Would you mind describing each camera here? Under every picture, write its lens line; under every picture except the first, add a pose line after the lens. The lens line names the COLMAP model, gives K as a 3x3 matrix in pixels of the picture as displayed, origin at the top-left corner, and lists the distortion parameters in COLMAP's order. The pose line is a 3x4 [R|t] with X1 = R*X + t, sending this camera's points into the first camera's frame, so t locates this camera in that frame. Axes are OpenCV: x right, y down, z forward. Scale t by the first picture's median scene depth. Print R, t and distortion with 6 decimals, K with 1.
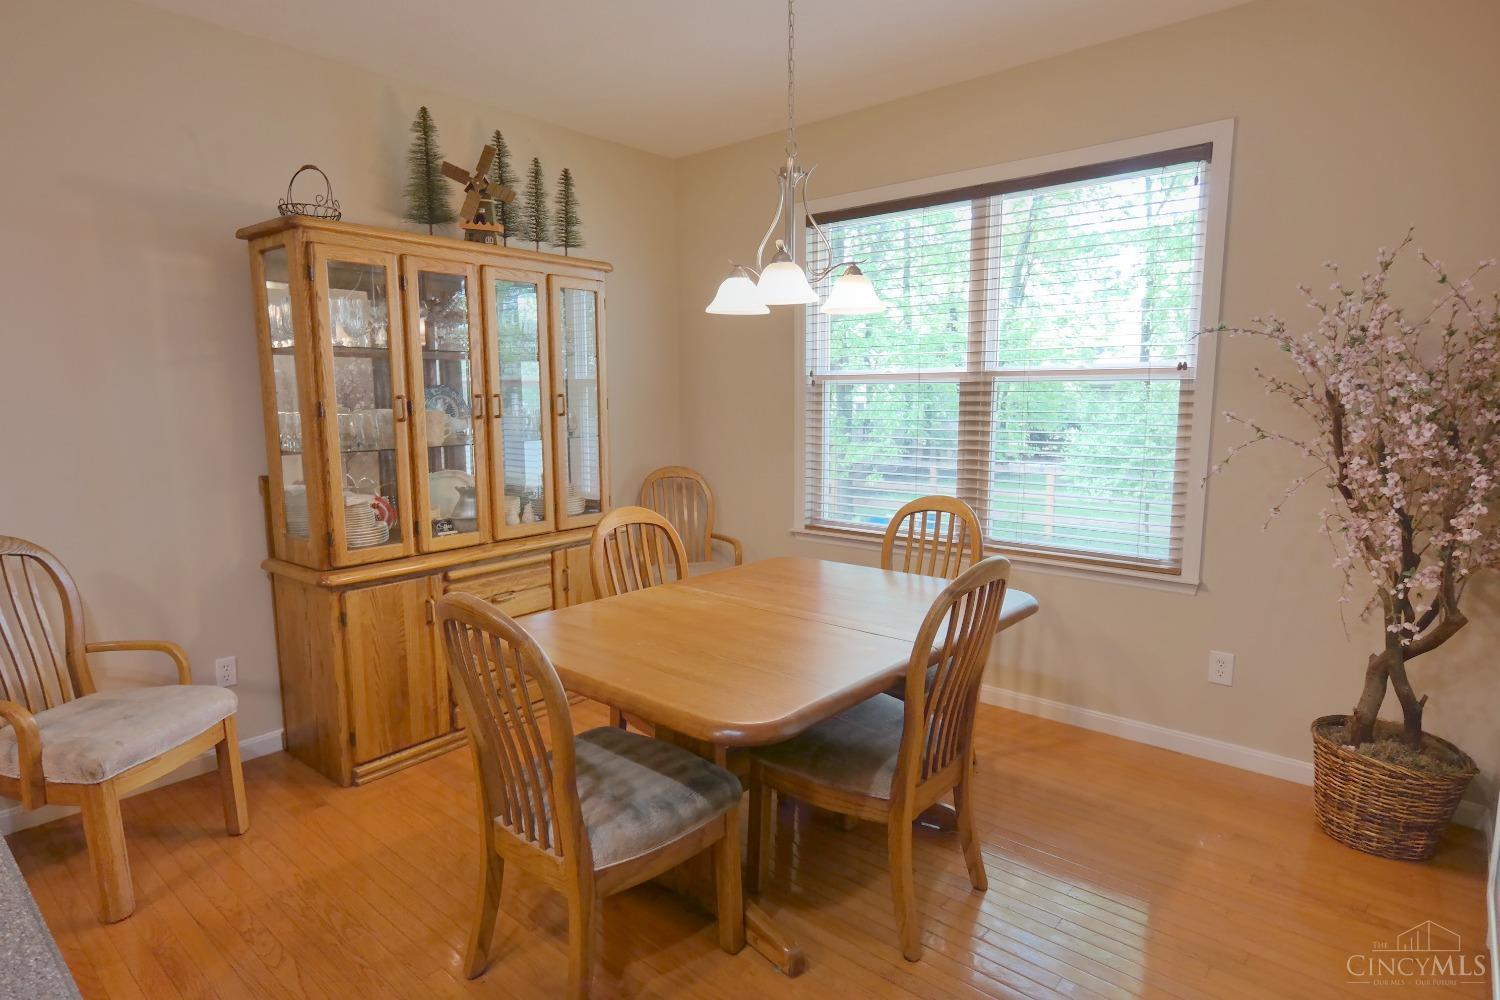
lens RADIAL K [[816.9, 0, 739.1], [0, 816.9, 508.0], [0, 0, 1]] dist [0.000475, 0.001283]
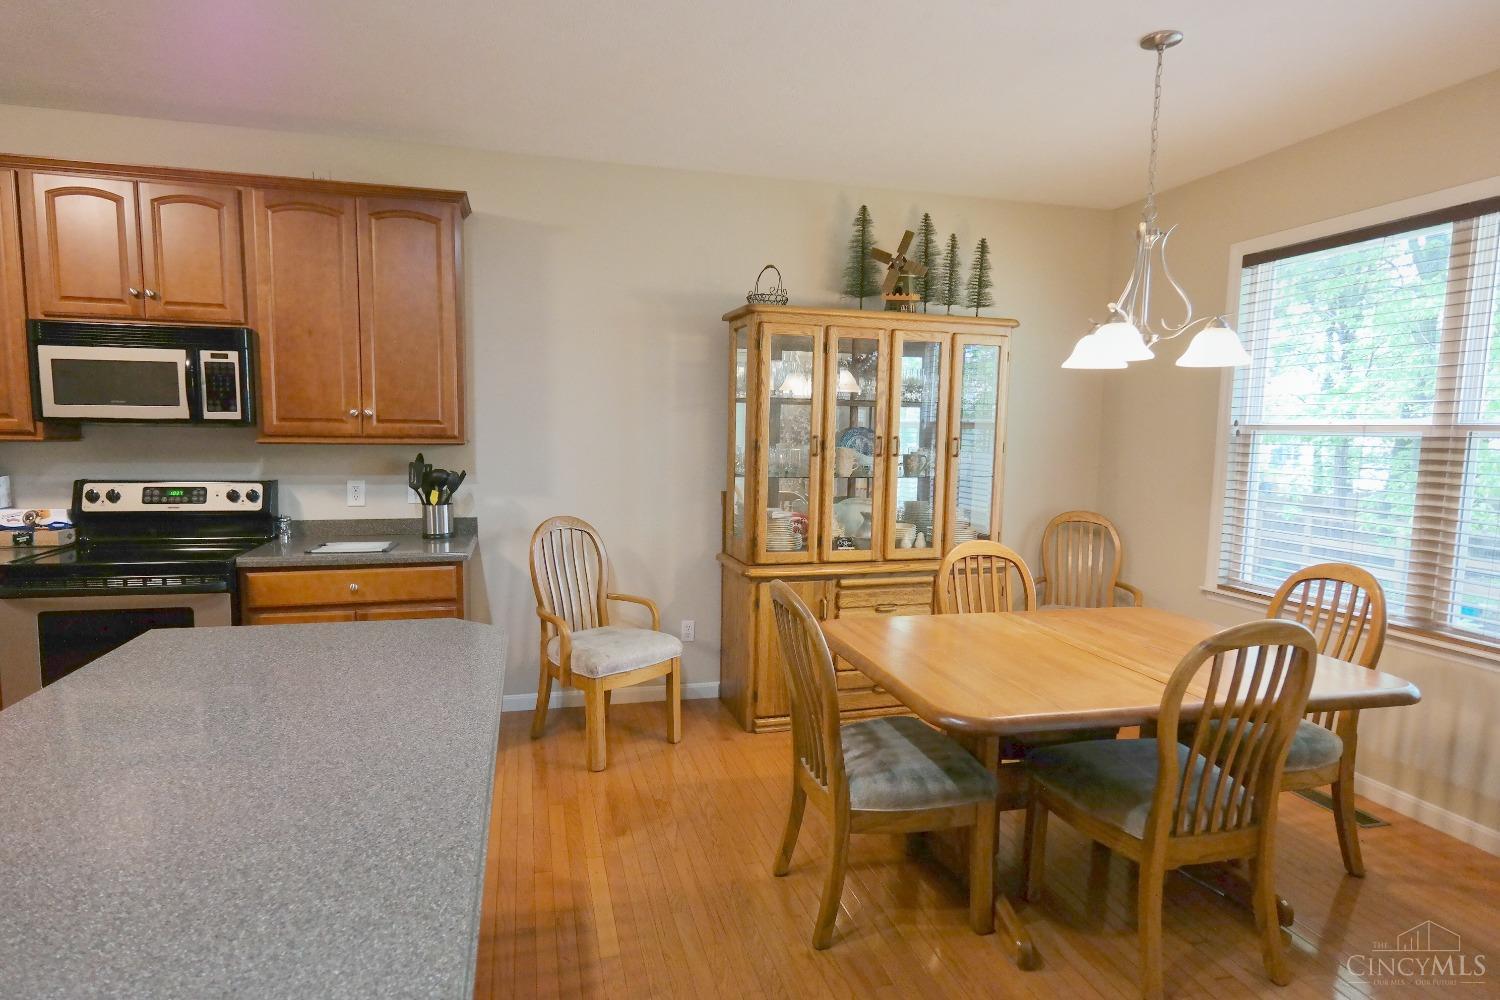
lens RADIAL K [[821.0, 0, 737.7], [0, 821.0, 506.8], [0, 0, 1]] dist [-0.002503, 0.011697]
pose [[0.822434, 0.076149, -0.563741, 0.207762], [-0.102327, 0.994639, -0.014929, 0.003937], [0.559582, 0.069965, 0.825817, -0.113692]]
